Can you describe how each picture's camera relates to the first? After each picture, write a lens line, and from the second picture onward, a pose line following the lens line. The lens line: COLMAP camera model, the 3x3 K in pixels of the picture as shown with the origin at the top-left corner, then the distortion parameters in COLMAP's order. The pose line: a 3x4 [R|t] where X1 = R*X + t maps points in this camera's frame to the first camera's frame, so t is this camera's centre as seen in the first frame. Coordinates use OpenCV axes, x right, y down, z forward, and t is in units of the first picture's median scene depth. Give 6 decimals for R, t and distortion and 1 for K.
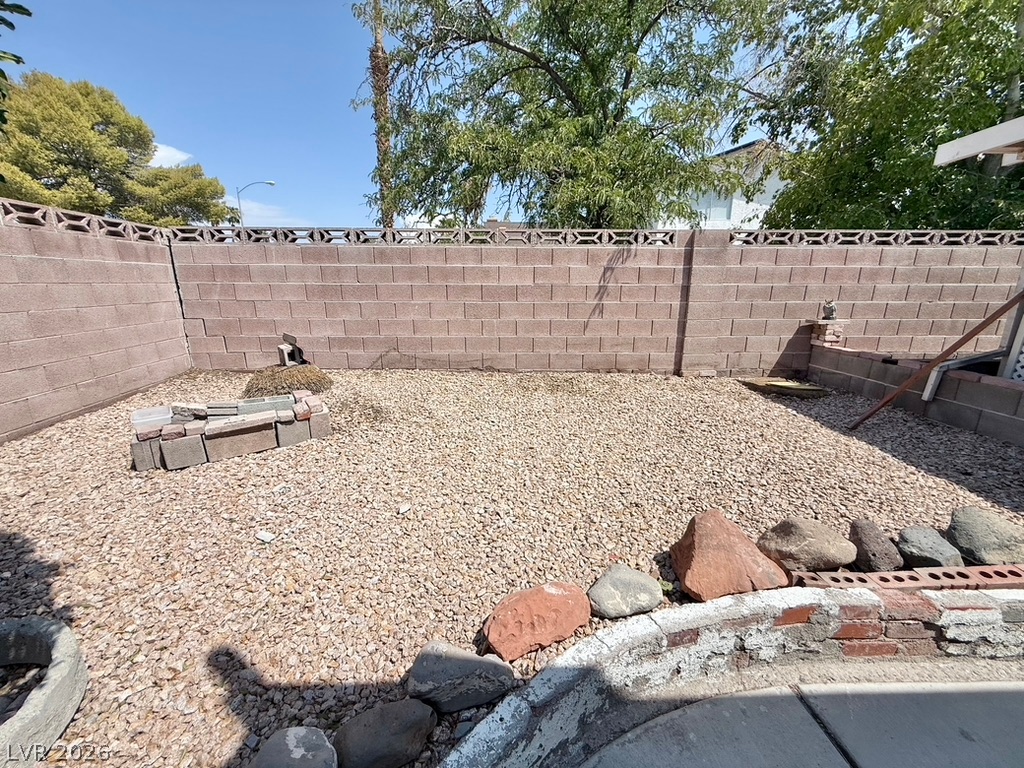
lens RADIAL K [[415.5, 0, 509.2], [0, 415.5, 376.6], [0, 0, 1]] dist [0.000094, -0.000227]
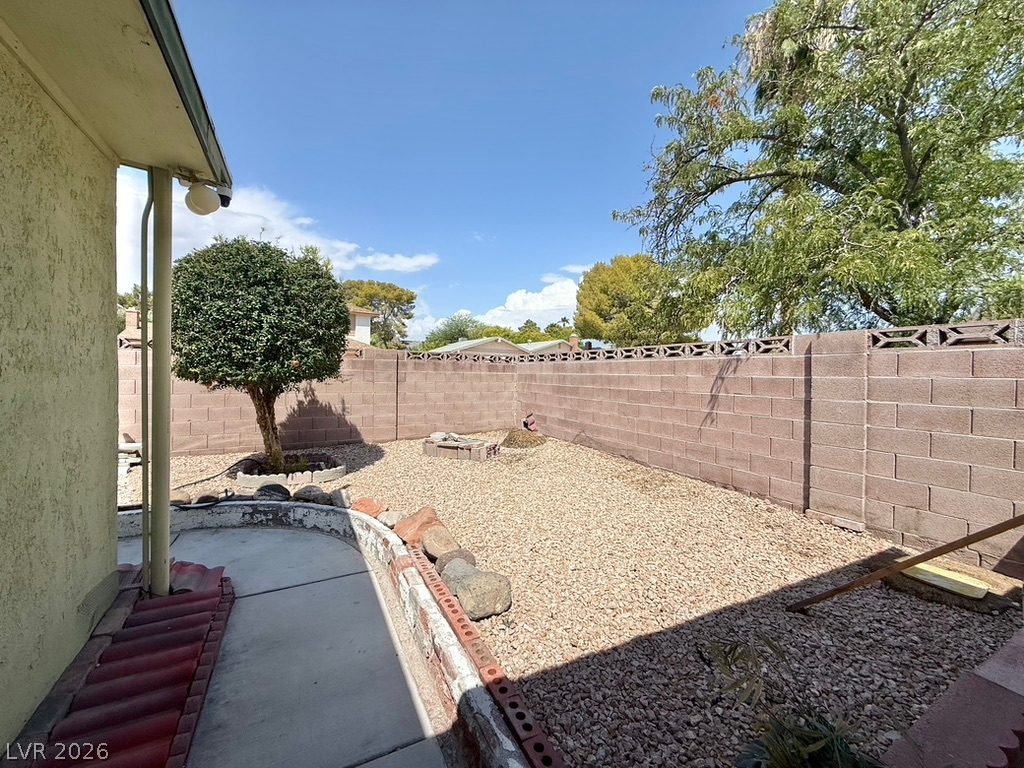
lens RADIAL K [[415.5, 0, 508.5], [0, 415.5, 385.3], [0, 0, 1]] dist [0.000094, -0.000227]
pose [[0.435730, 0.029085, -0.899607, 0.891483], [-0.219905, 0.972629, -0.075066, -0.058770], [0.872801, 0.230537, 0.430200, 0.140423]]
